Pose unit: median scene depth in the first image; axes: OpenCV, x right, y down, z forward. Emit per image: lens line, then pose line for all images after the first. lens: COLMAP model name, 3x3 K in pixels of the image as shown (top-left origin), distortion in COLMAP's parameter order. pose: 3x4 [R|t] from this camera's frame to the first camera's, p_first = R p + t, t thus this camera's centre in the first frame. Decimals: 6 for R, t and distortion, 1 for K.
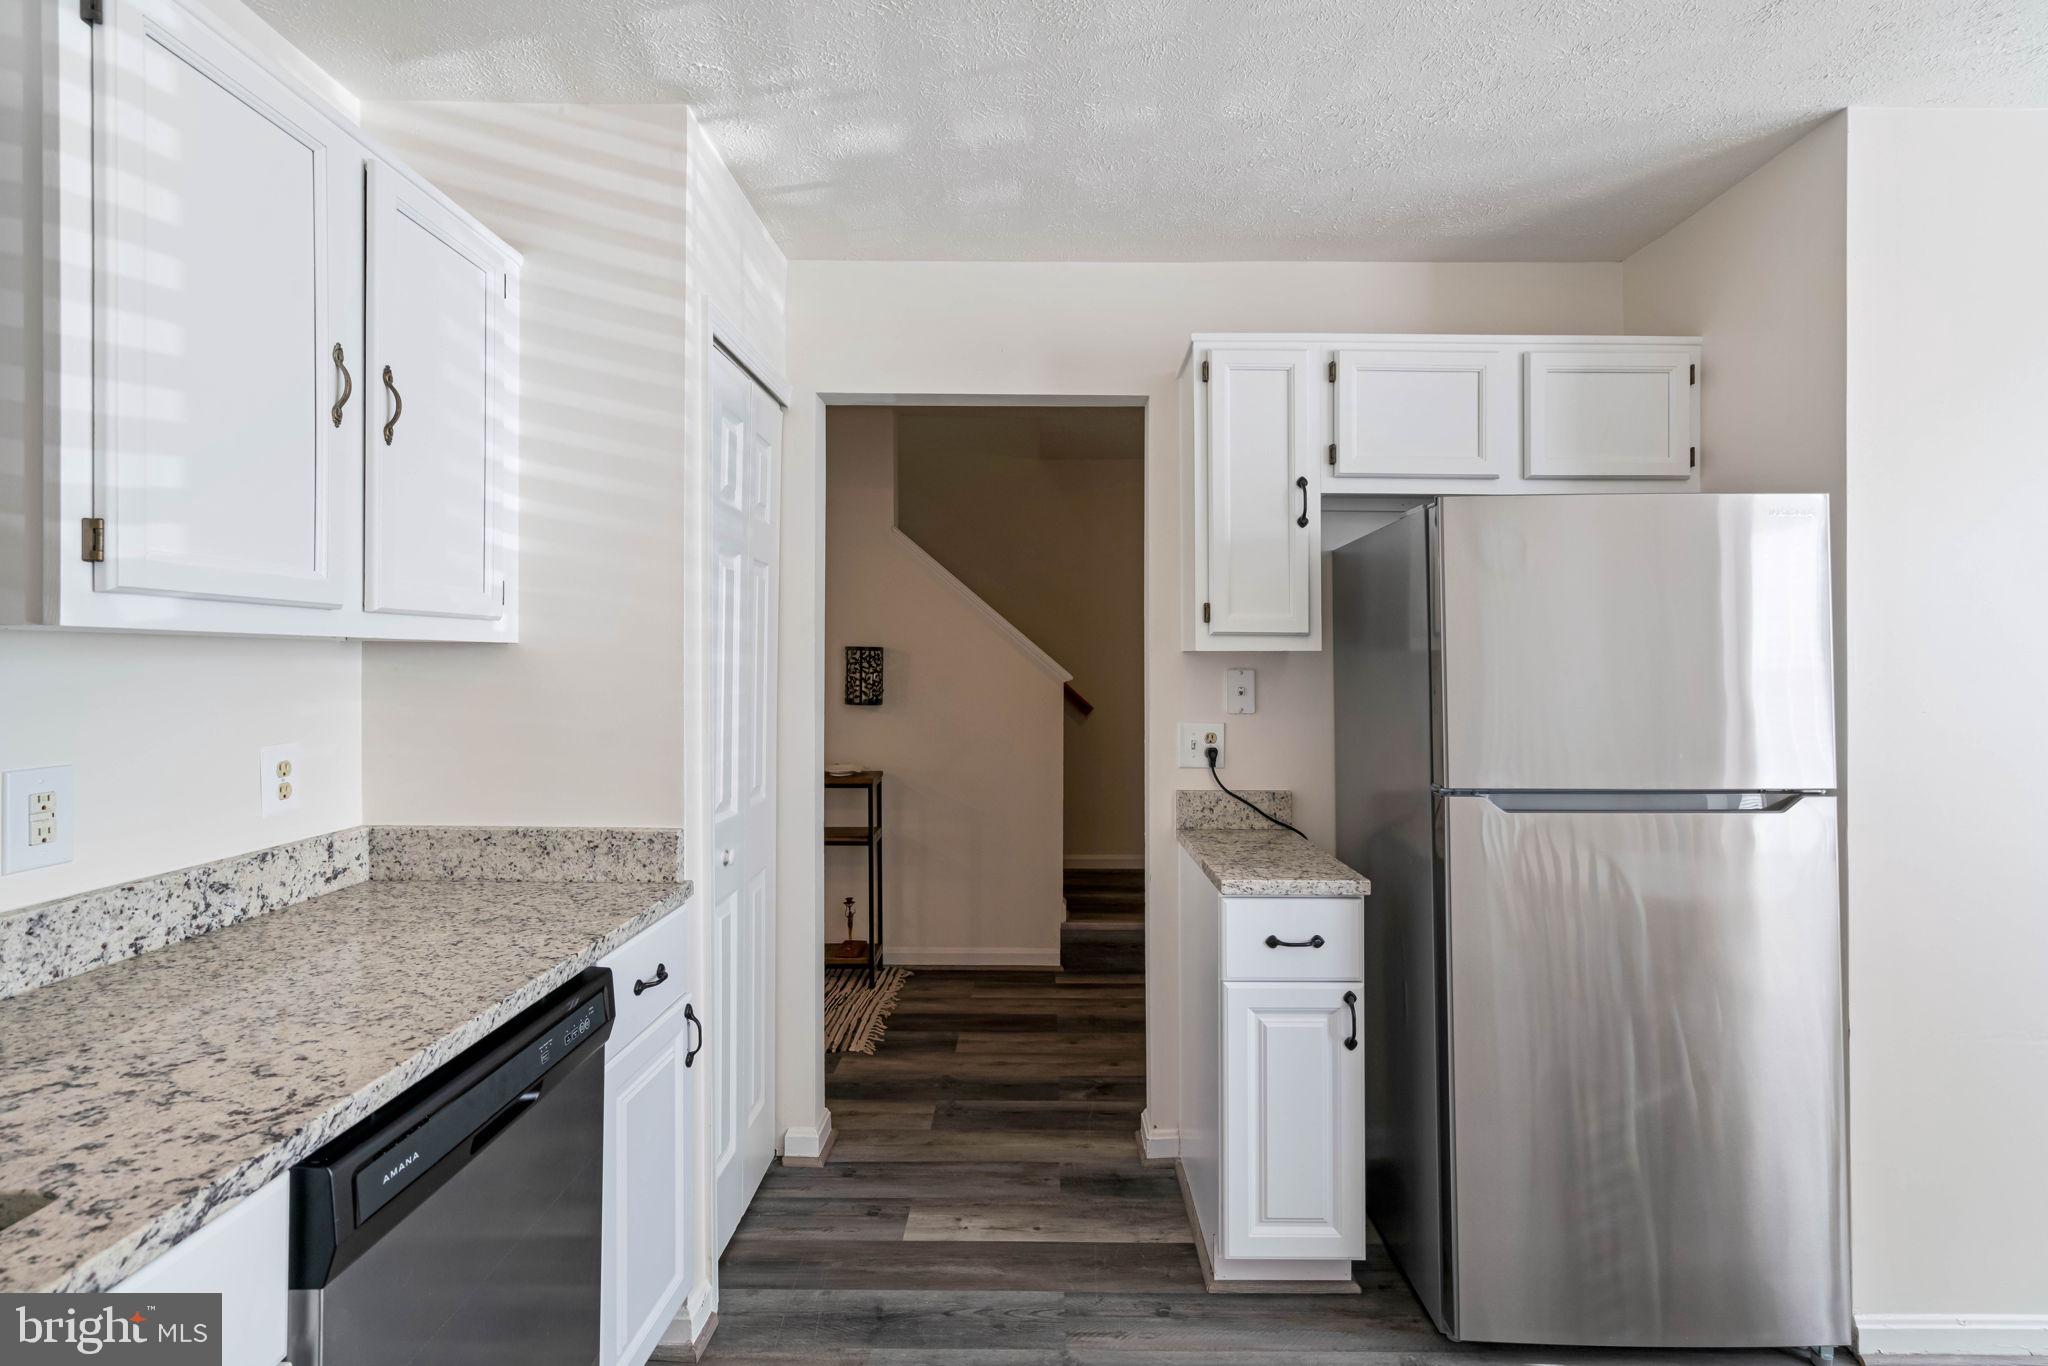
lens RADIAL K [[953.8, 0, 1046.0], [0, 953.8, 662.0], [0, 0, 1]] dist [-0.003928, 0.002560]
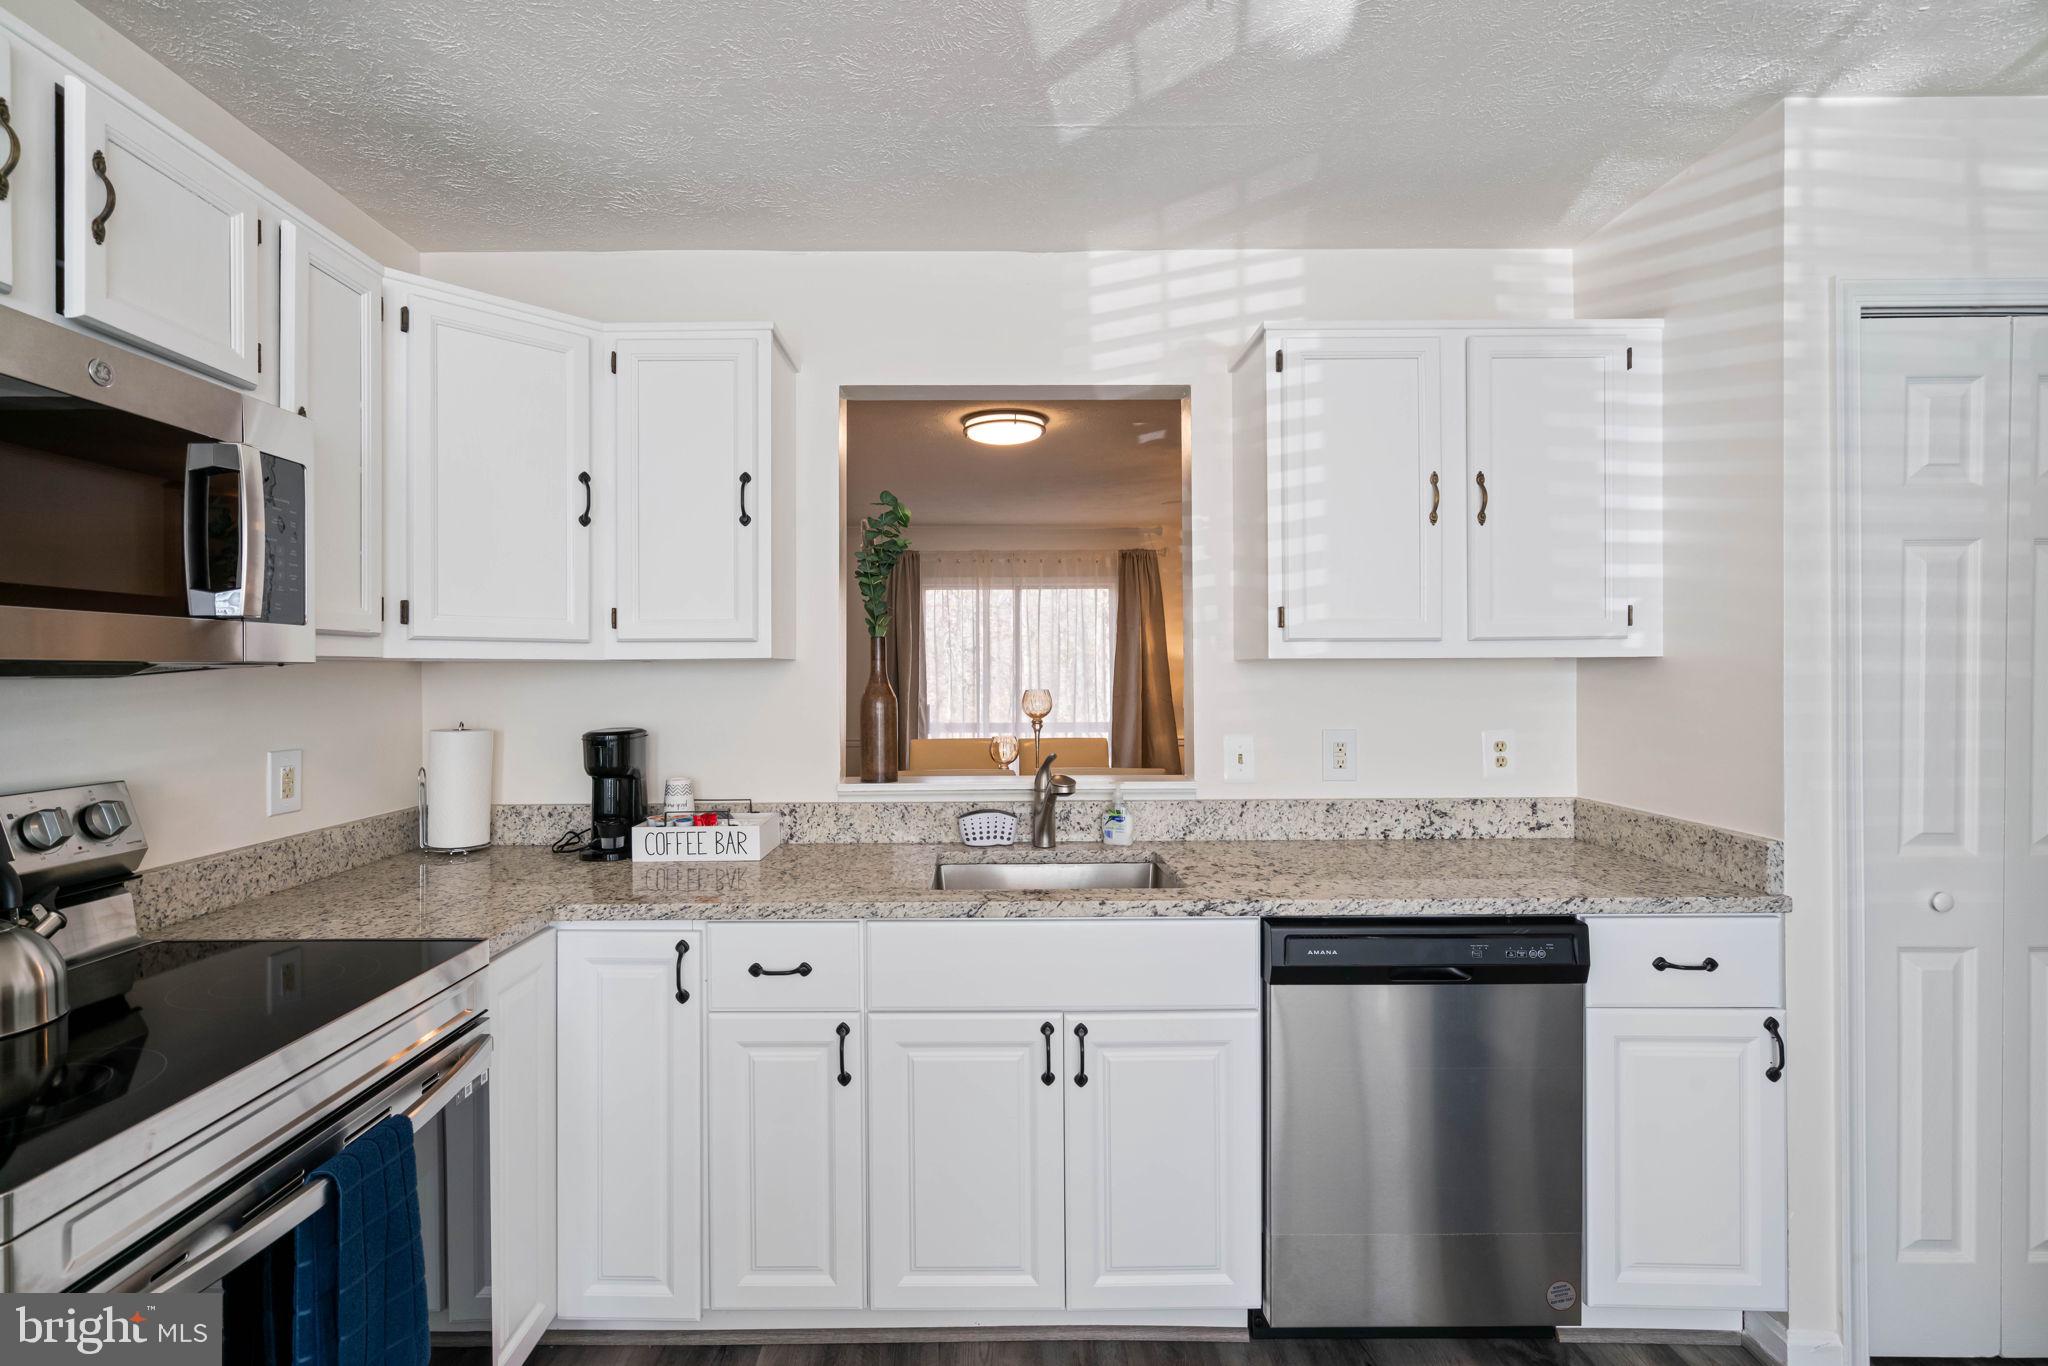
lens RADIAL K [[953.8, 0, 1044.2], [0, 953.8, 680.6], [0, 0, 1]] dist [-0.003928, 0.002560]
pose [[0.046480, 0.001247, -0.998918, 0.611975], [0.005978, 0.999981, 0.001527, 0.003167], [0.998901, -0.006043, 0.046472, 0.215202]]
